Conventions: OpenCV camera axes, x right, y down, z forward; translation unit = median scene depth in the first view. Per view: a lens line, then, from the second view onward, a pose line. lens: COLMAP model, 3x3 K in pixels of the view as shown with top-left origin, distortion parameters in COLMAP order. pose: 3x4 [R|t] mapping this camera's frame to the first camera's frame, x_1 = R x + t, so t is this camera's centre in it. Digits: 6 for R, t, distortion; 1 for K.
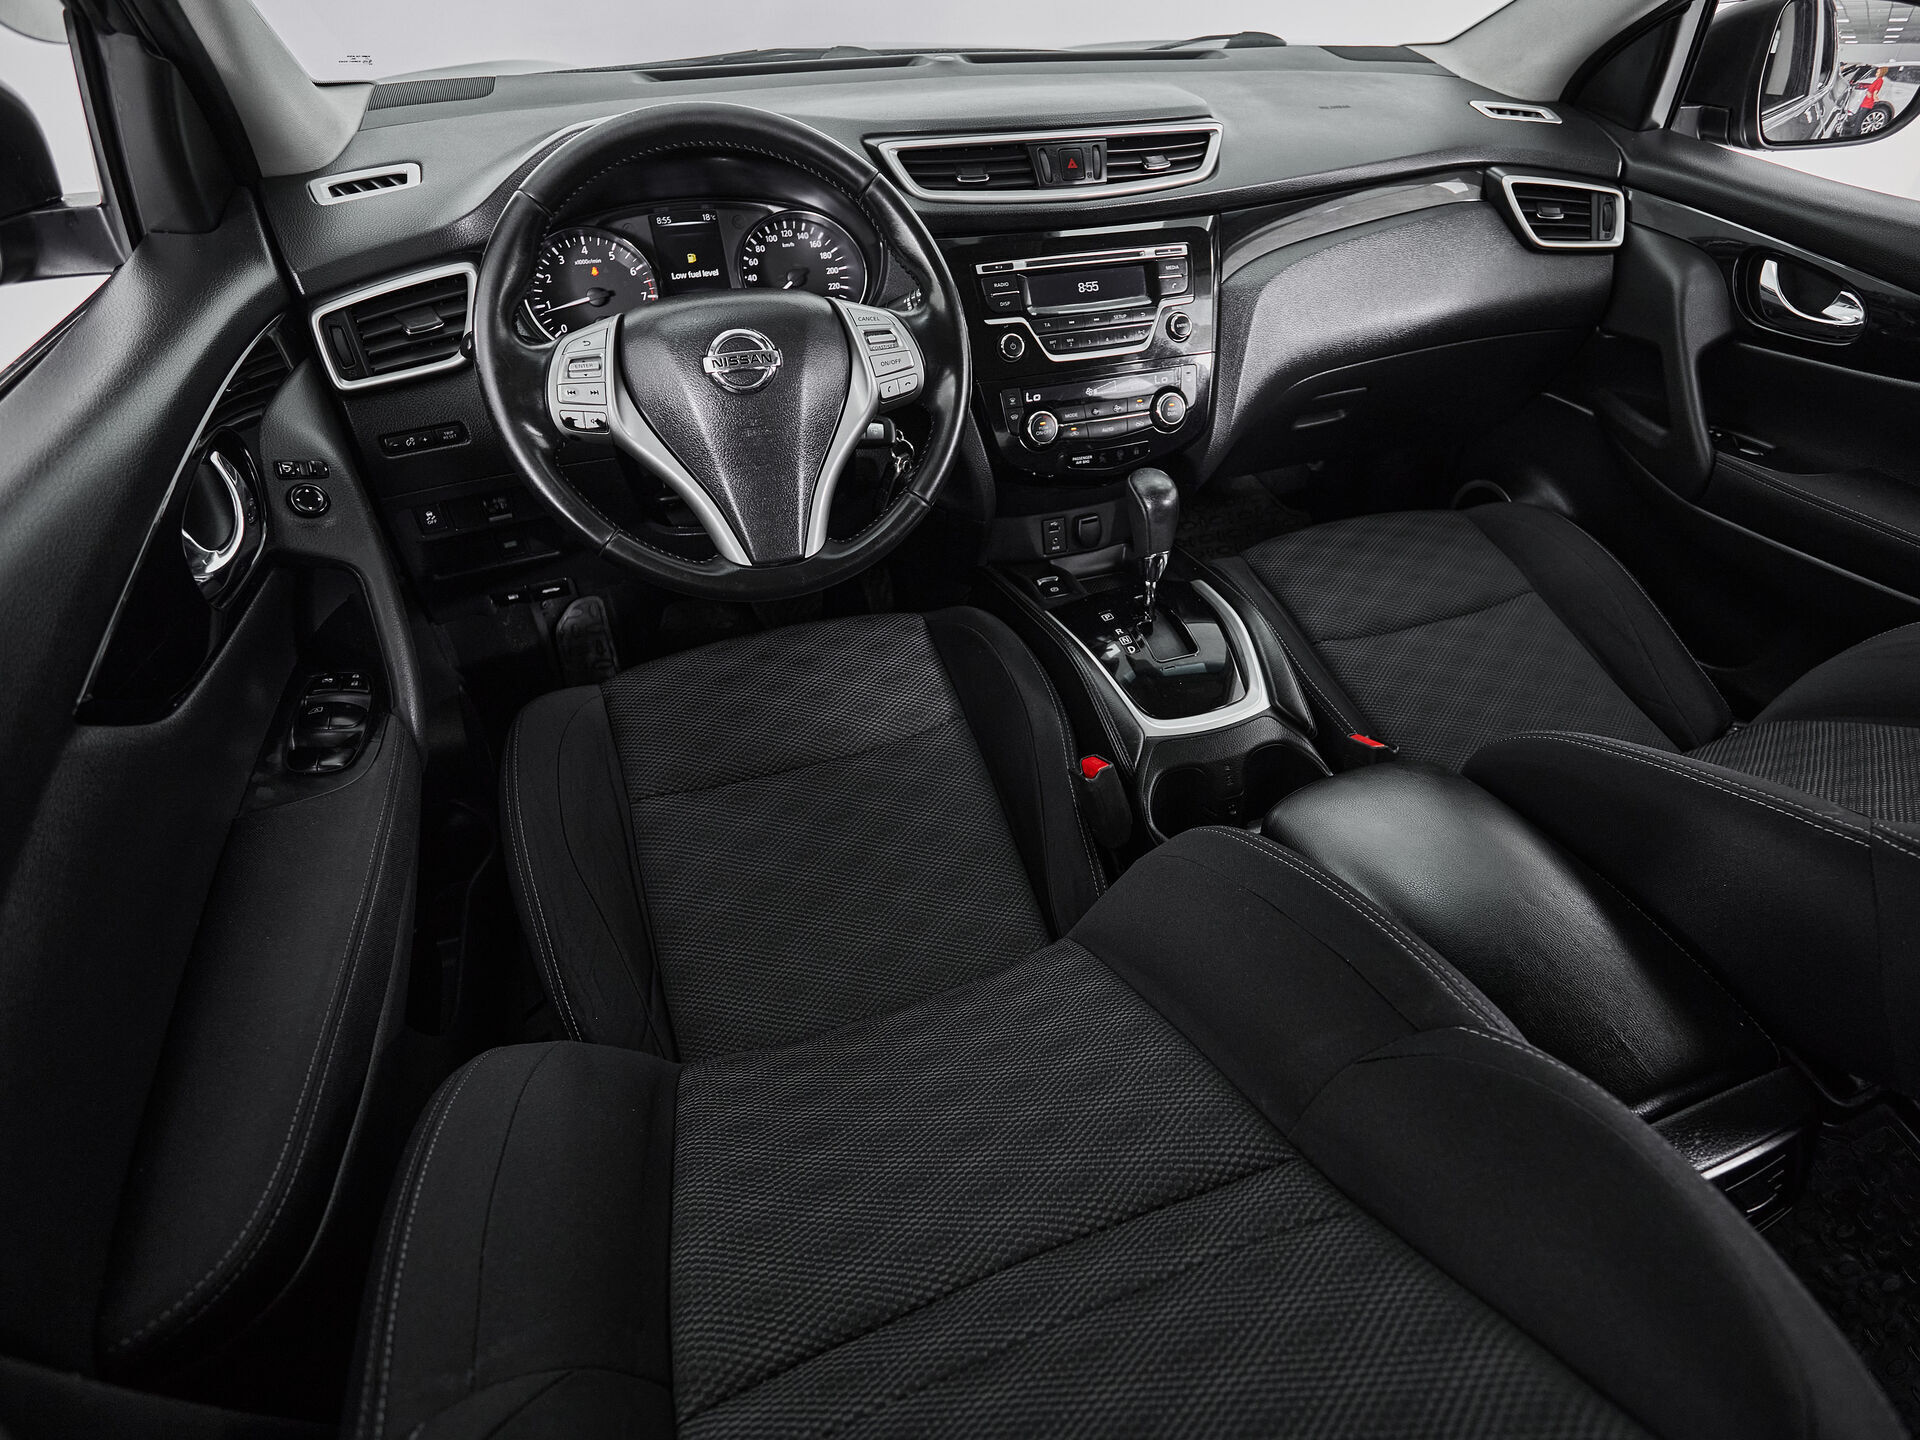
lens RADIAL K [[1030.8, 0, 1036.4], [0, 1030.8, 710.2], [0, 0, 1]] dist [0.001259, -0.002206]
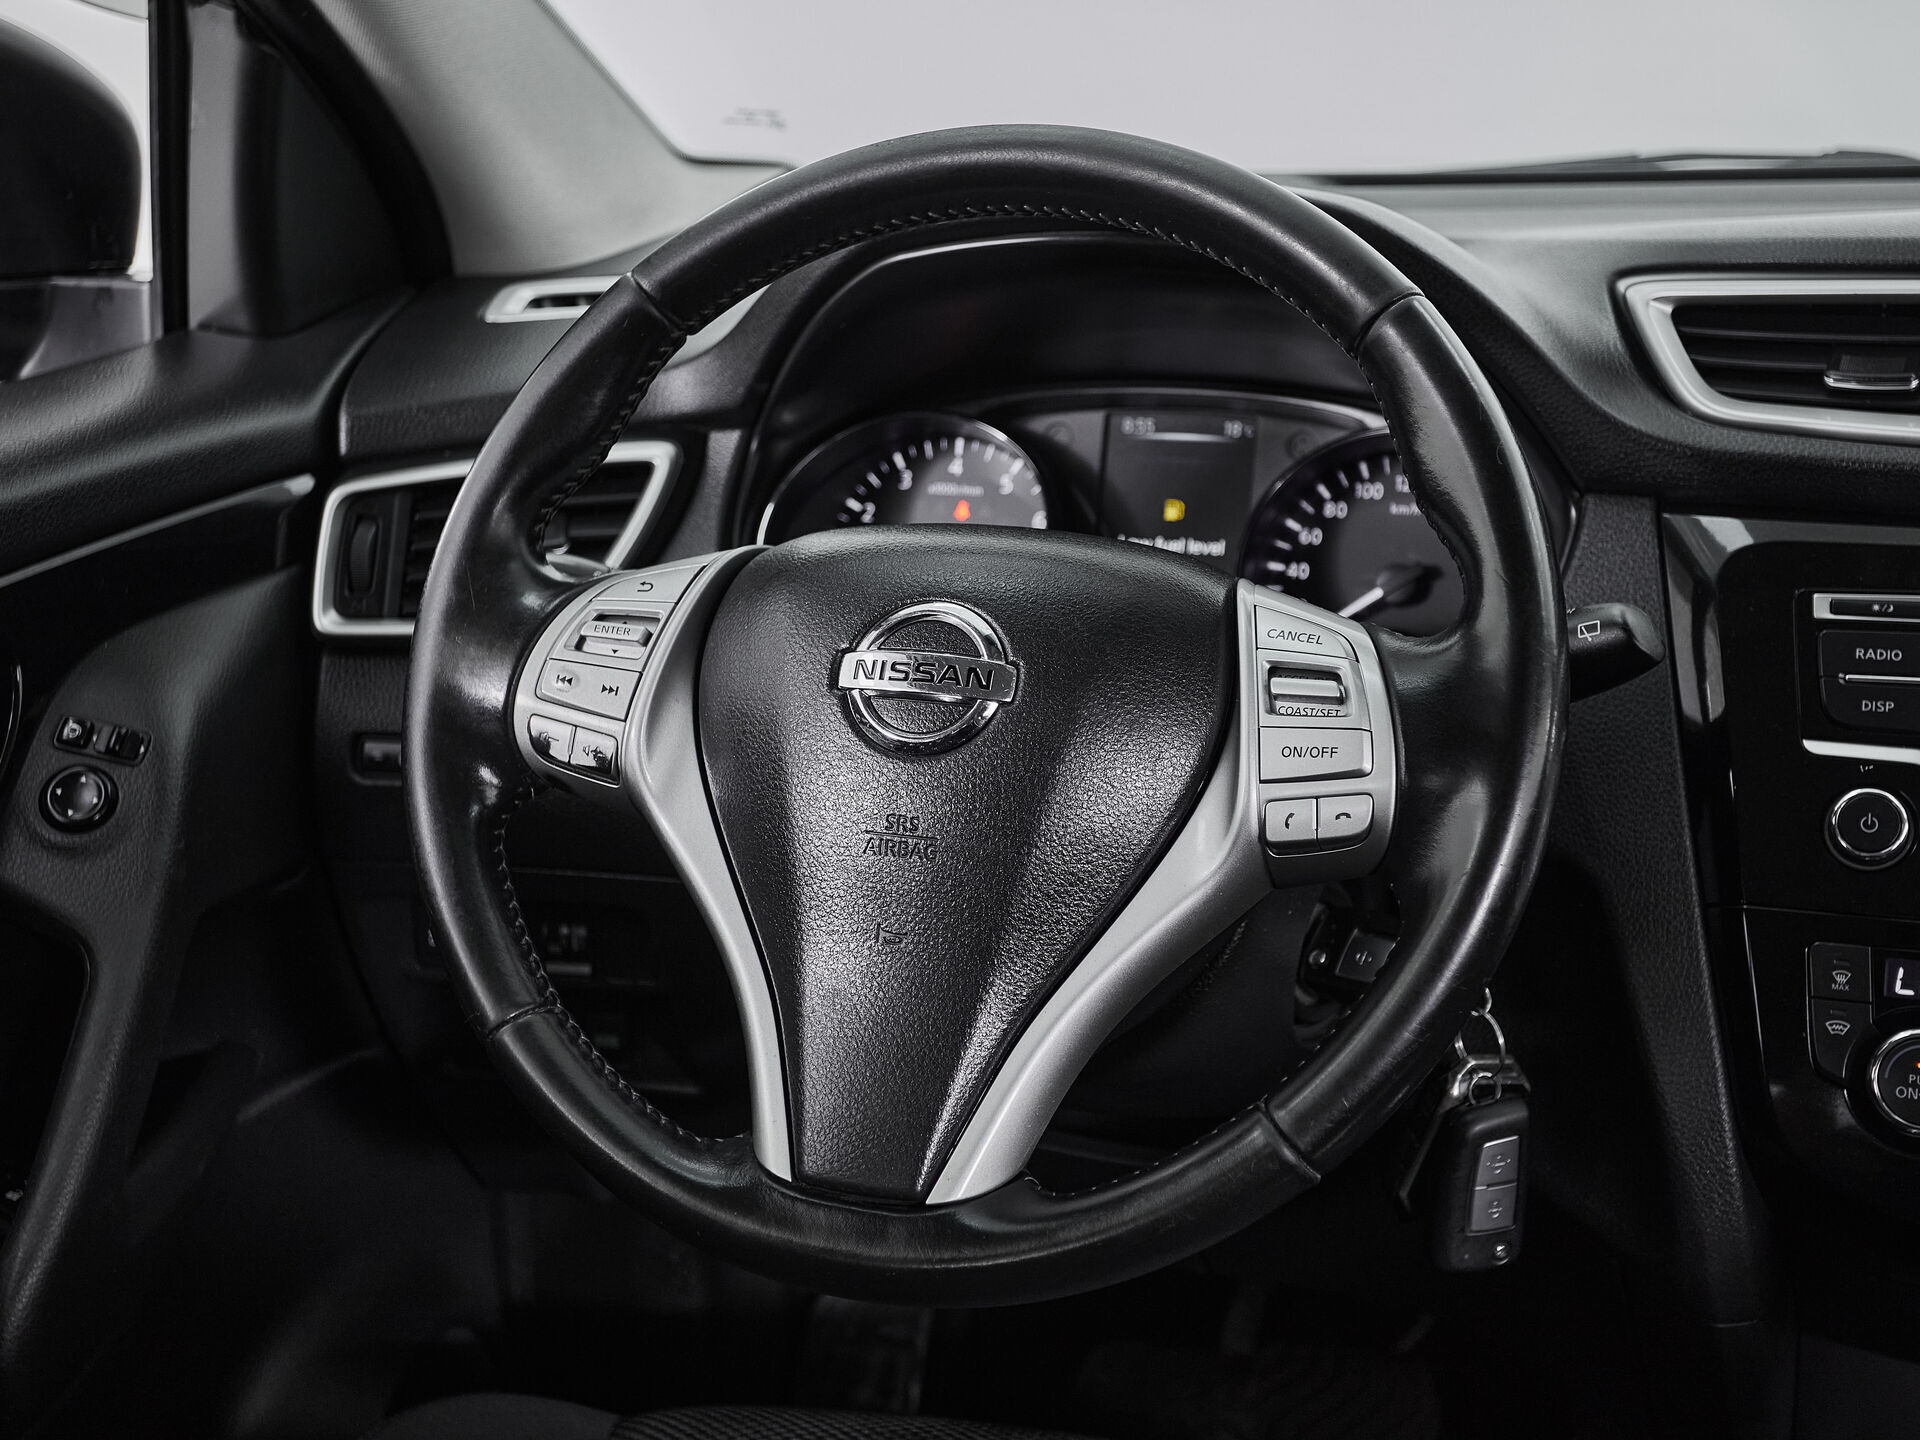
lens RADIAL K [[2475.9, 0, 954.5], [0, 2475.9, 711.5], [0, 0, 1]] dist [0.033486, 0.000000]
pose [[0.773660, 0.141058, -0.617699, 0.234142], [-0.375616, 0.887226, -0.267848, -0.058786], [0.510257, 0.439241, 0.739395, 0.236906]]
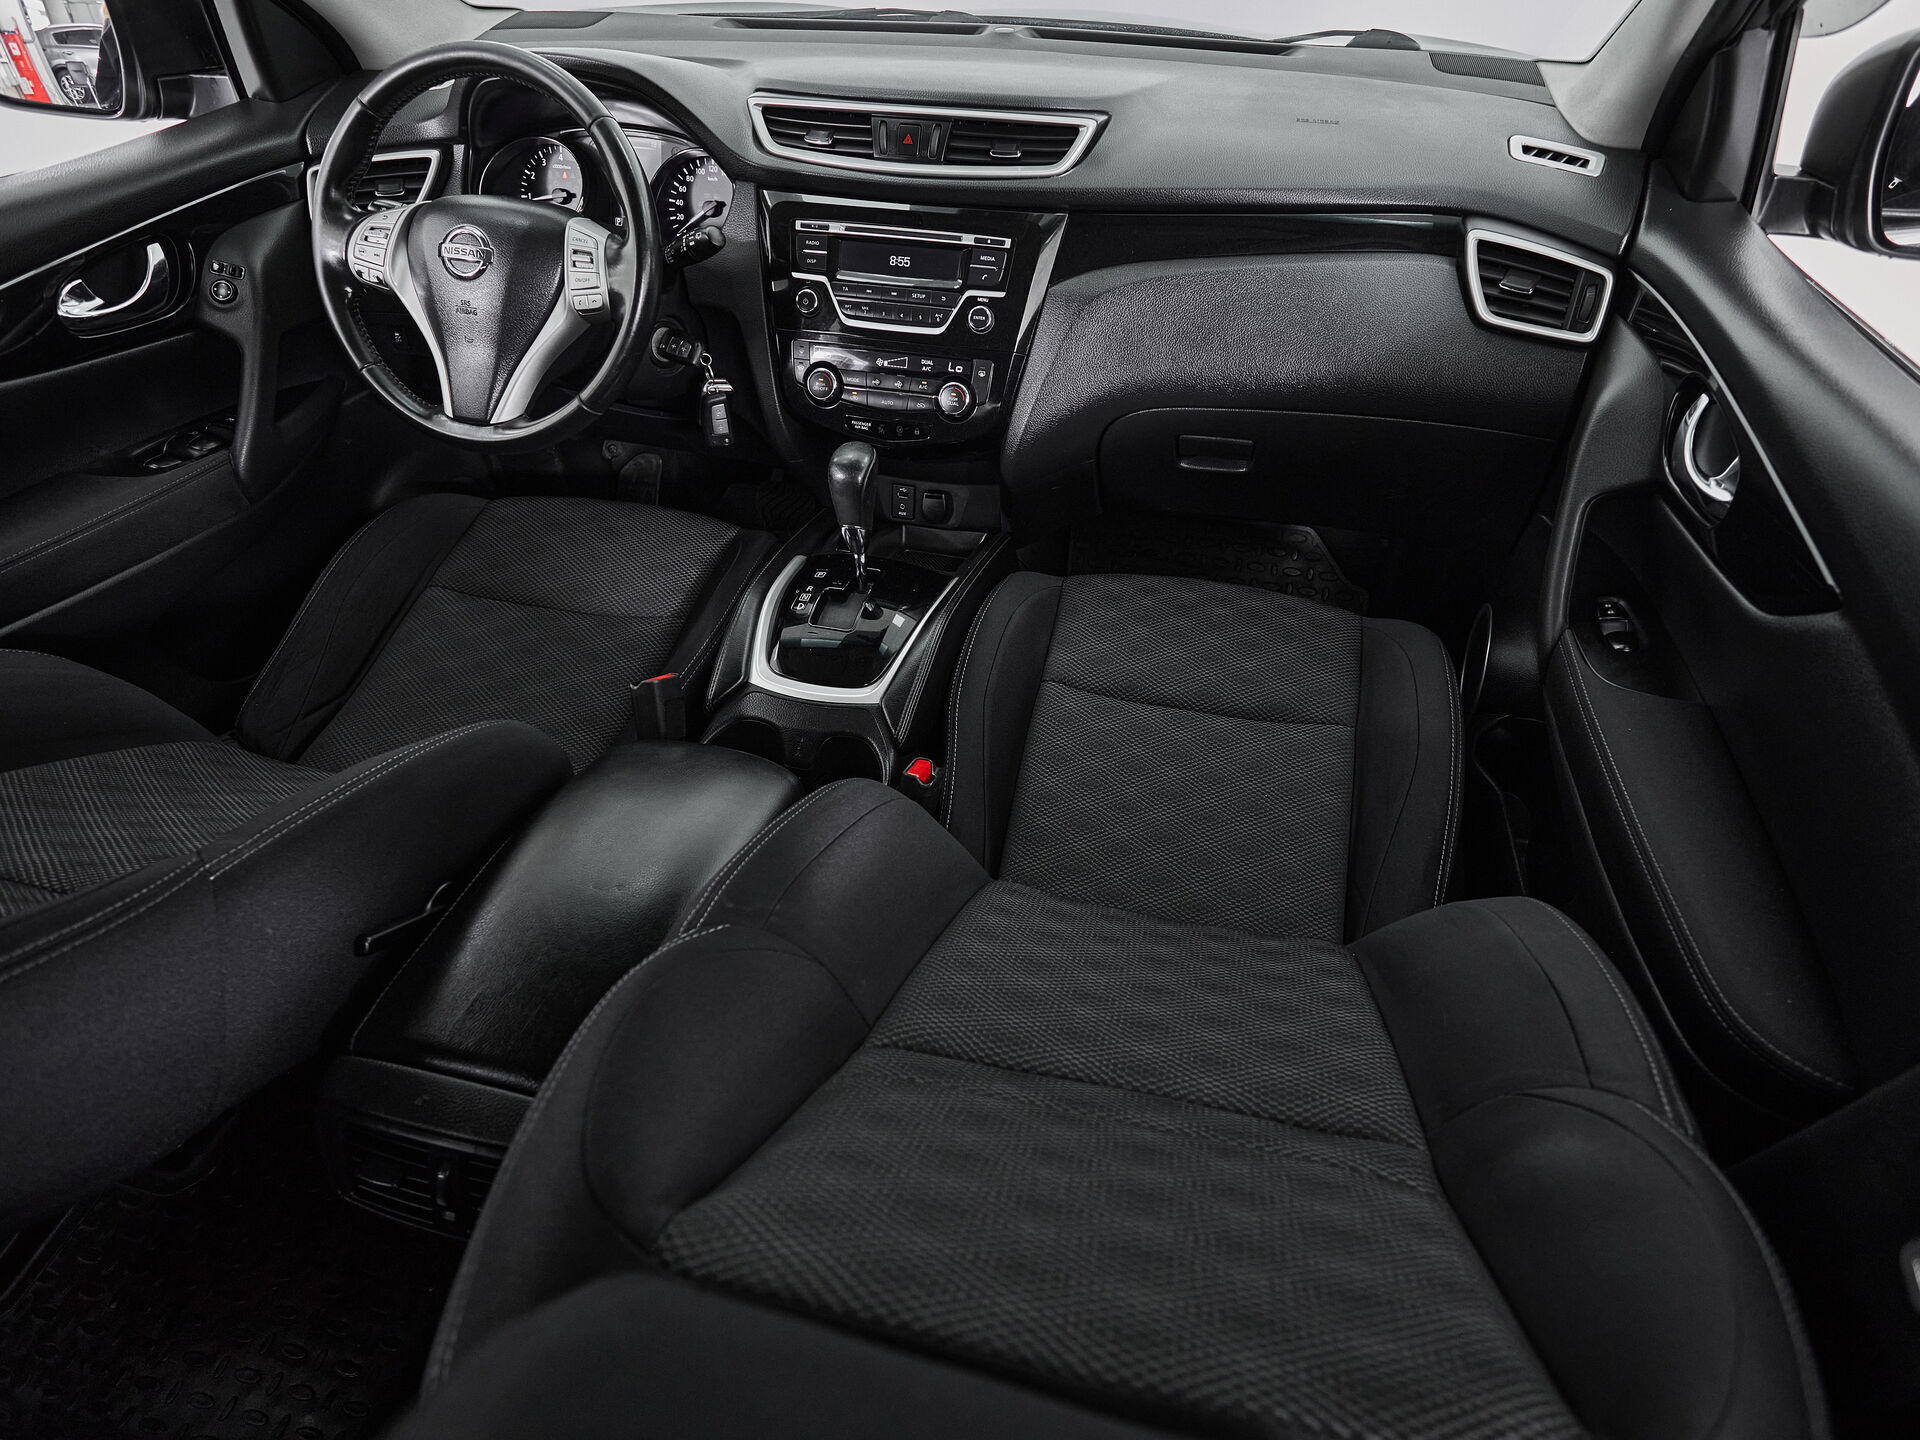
lens RADIAL K [[1030.8, 0, 996.4], [0, 1030.8, 721.2], [0, 0, 1]] dist [0.001259, -0.002206]
pose [[0.825993, 0.367804, -0.427149, 0.740320], [-0.354713, 0.928094, 0.113228, -0.138018], [0.438080, 0.057990, 0.897064, 0.151668]]
